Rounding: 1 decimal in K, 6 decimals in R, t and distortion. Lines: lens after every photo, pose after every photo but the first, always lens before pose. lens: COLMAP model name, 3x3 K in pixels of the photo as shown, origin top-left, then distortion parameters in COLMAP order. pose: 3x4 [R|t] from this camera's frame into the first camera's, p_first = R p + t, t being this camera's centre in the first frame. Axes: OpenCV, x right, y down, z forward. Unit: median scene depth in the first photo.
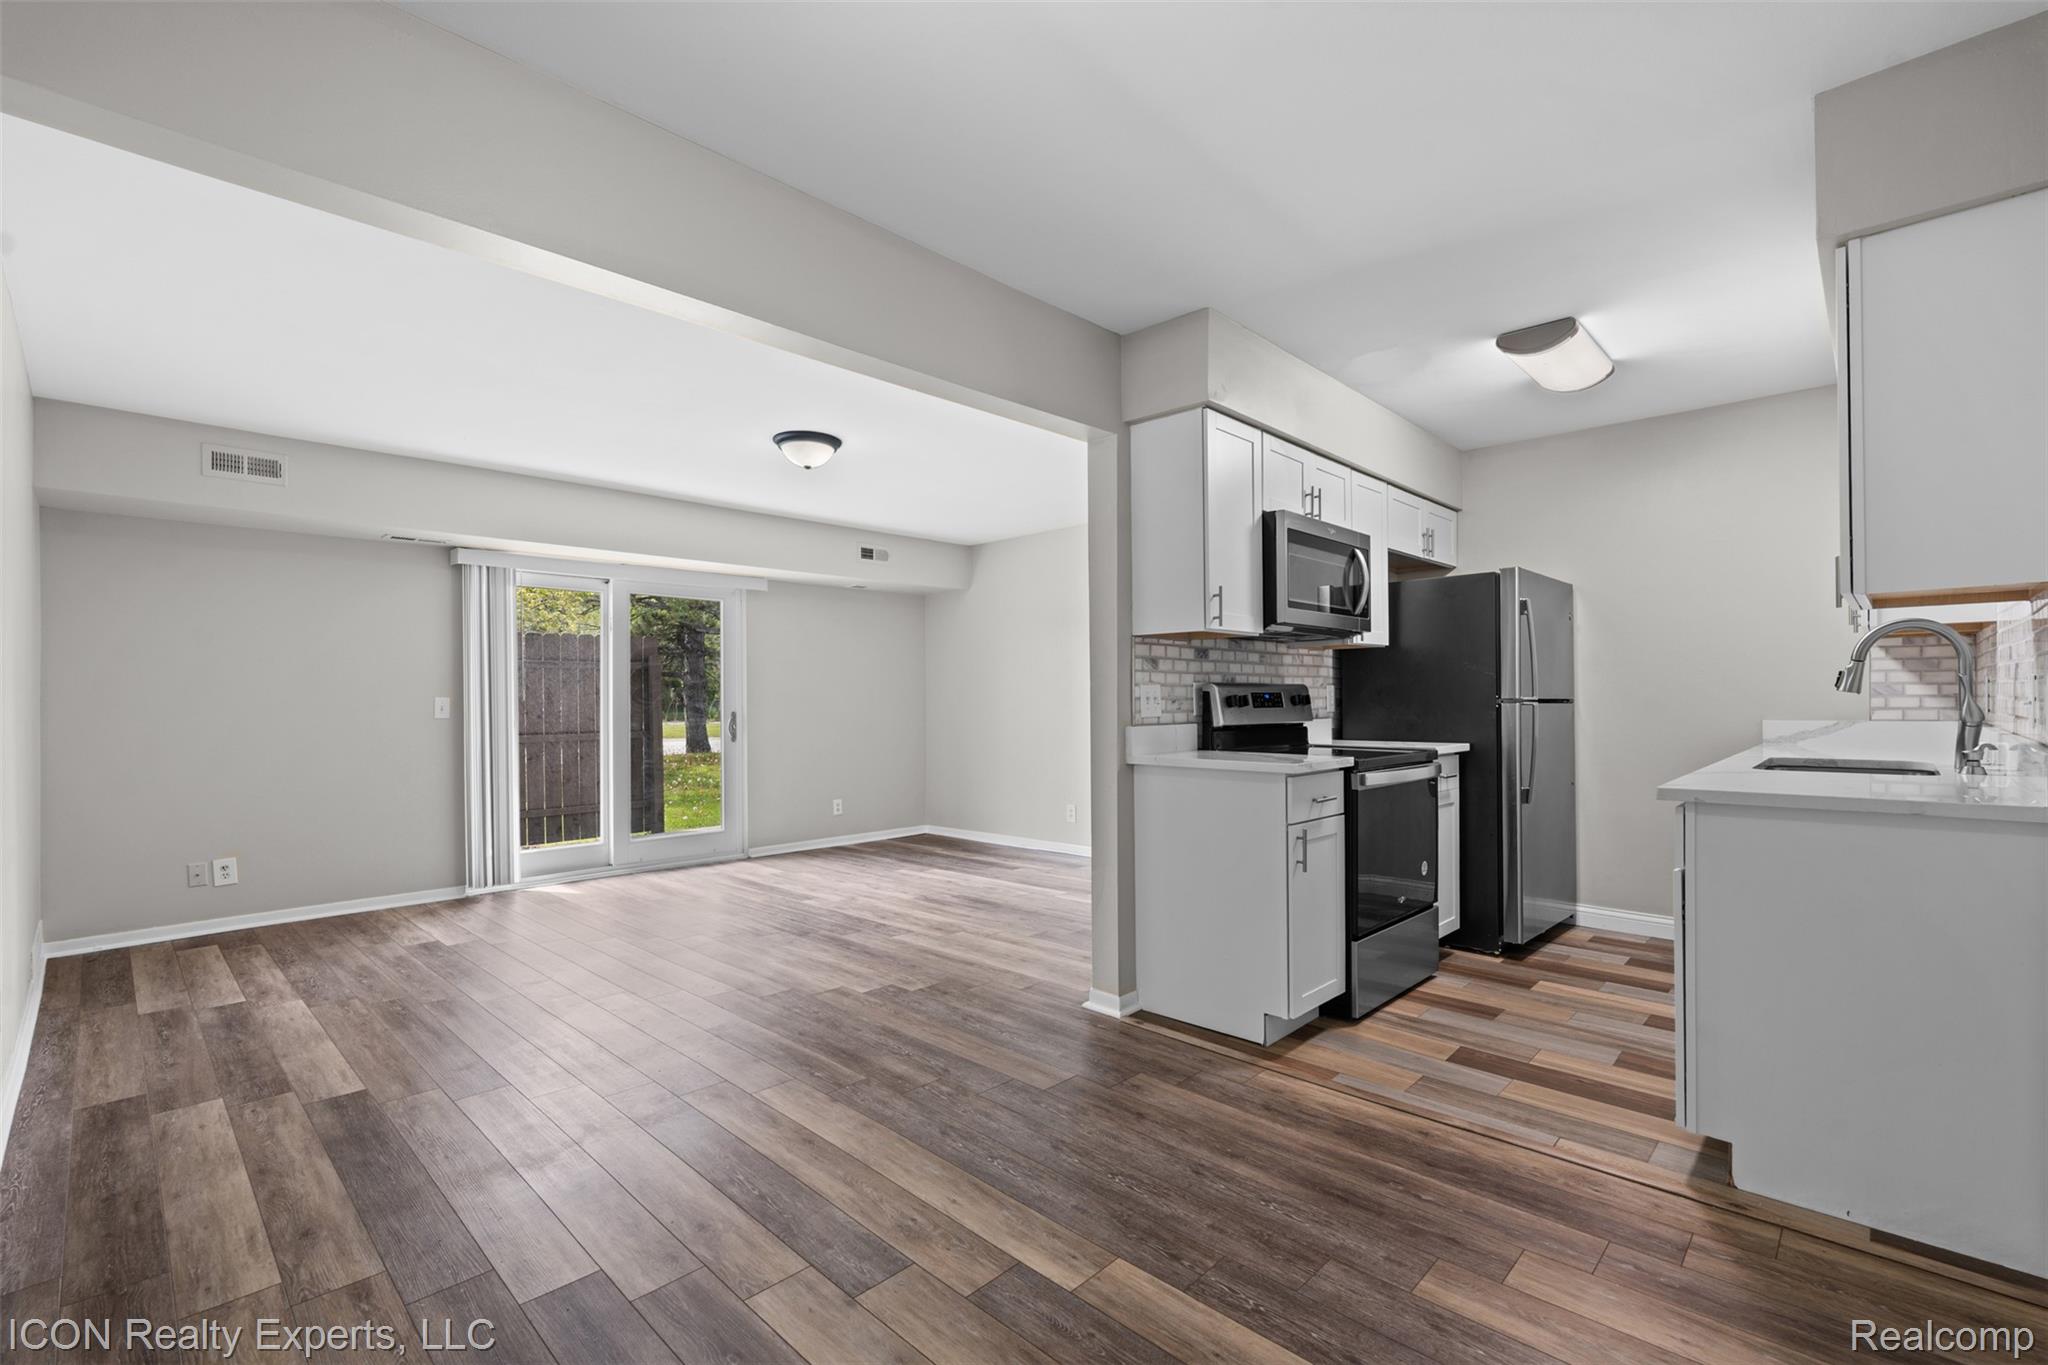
lens RADIAL K [[898.1, 0, 1027.9], [0, 898.1, 696.4], [0, 0, 1]] dist [-0.004208, 0.000136]
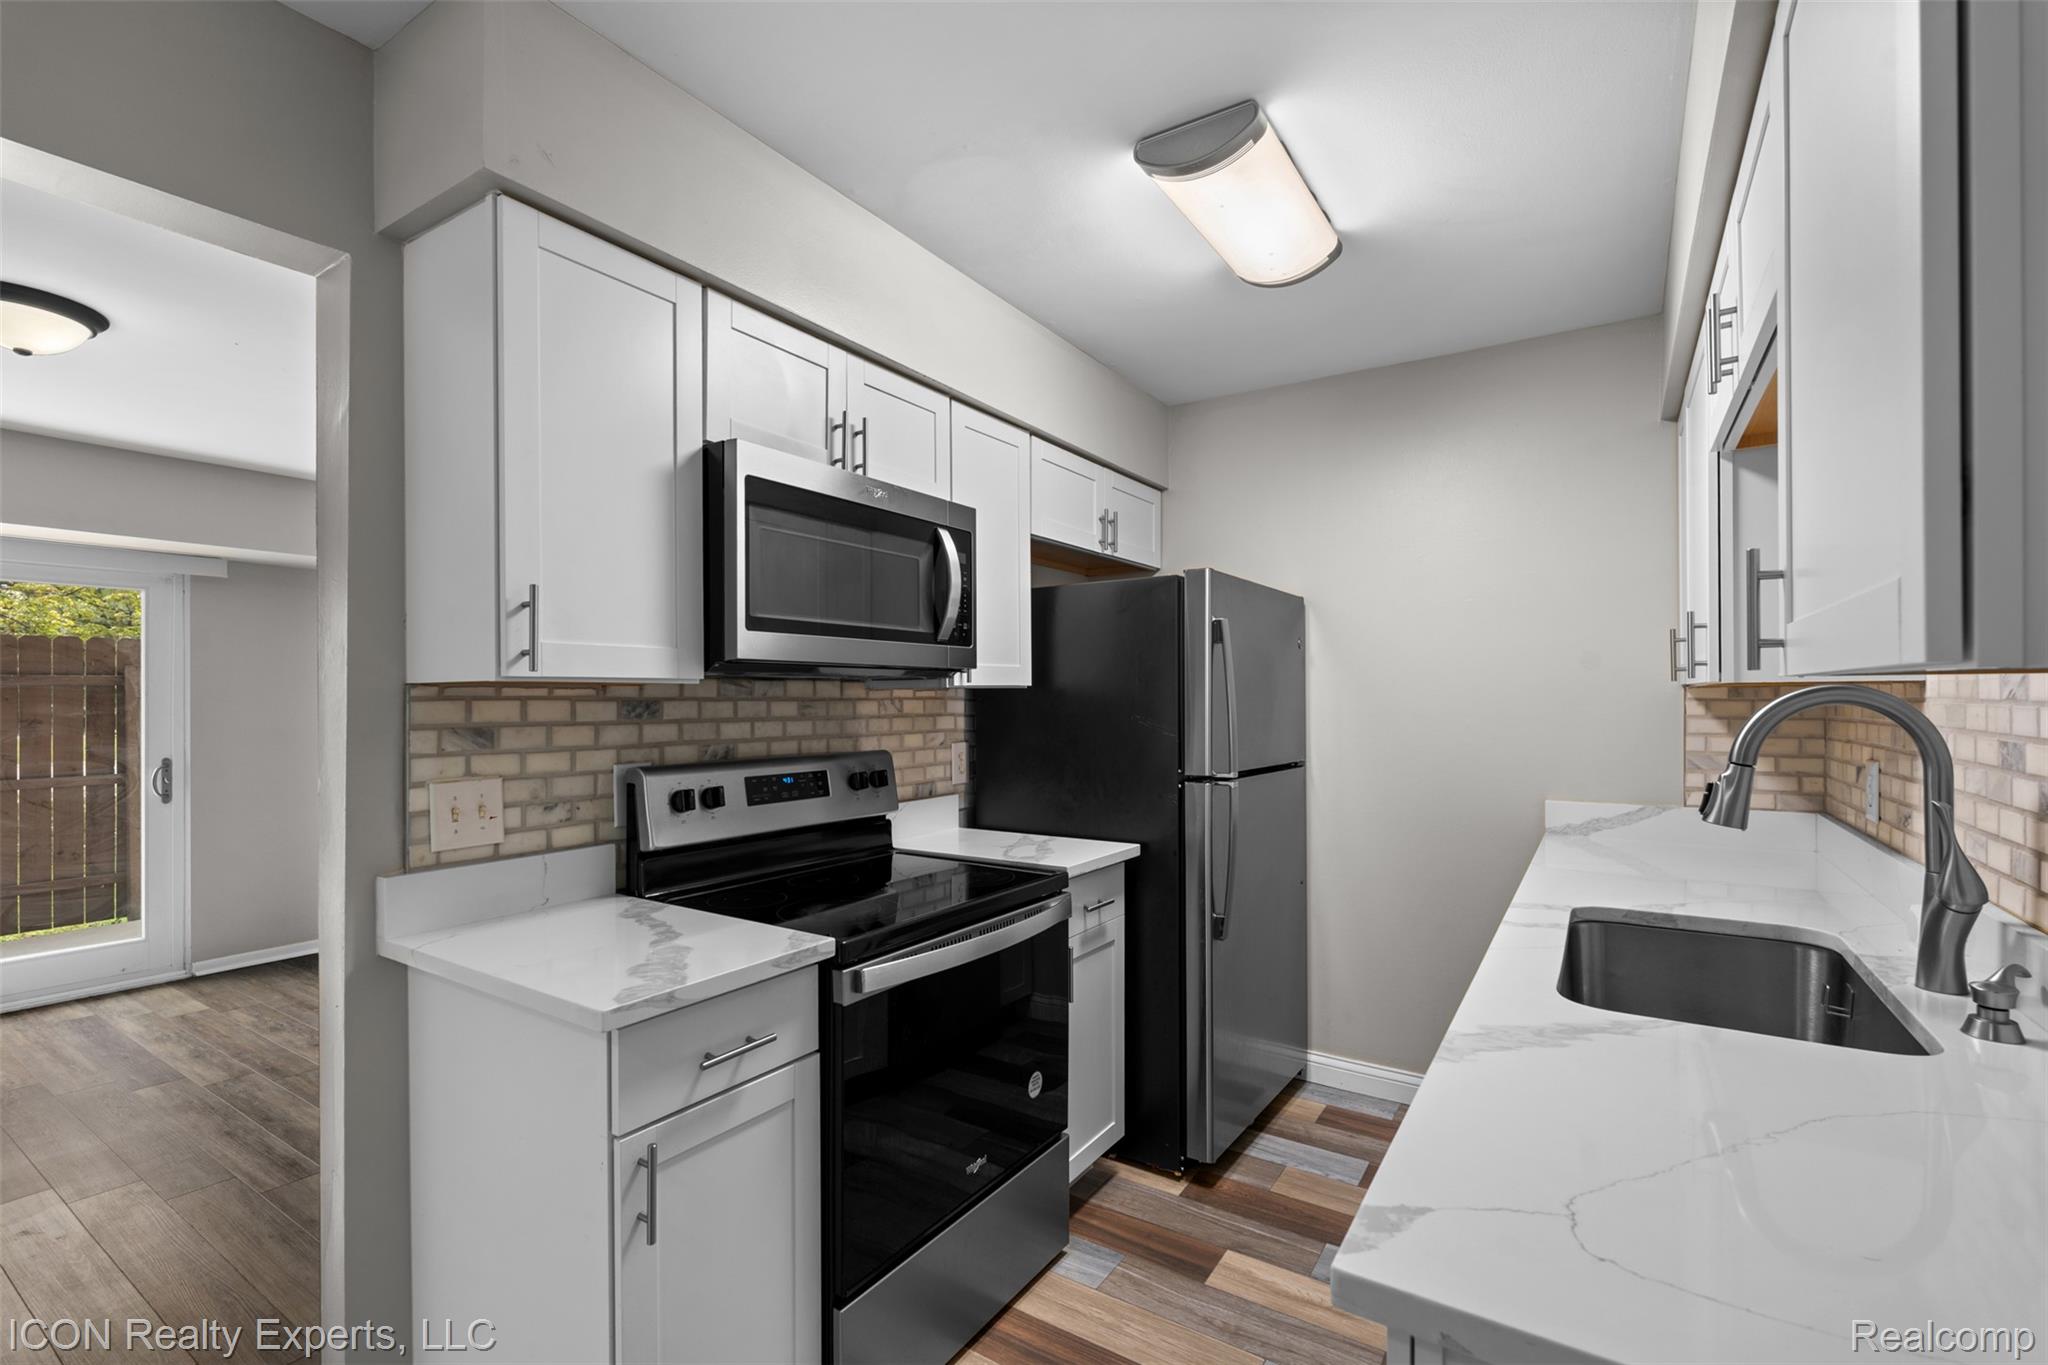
lens RADIAL K [[898.1, 0, 1027.9], [0, 898.1, 696.4], [0, 0, 1]] dist [-0.004208, 0.000136]
pose [[0.982421, 0.004152, 0.186634, 0.317297], [-0.004108, 0.999991, -0.000618, -0.055464], [-0.186635, -0.000160, 0.982429, 0.419846]]
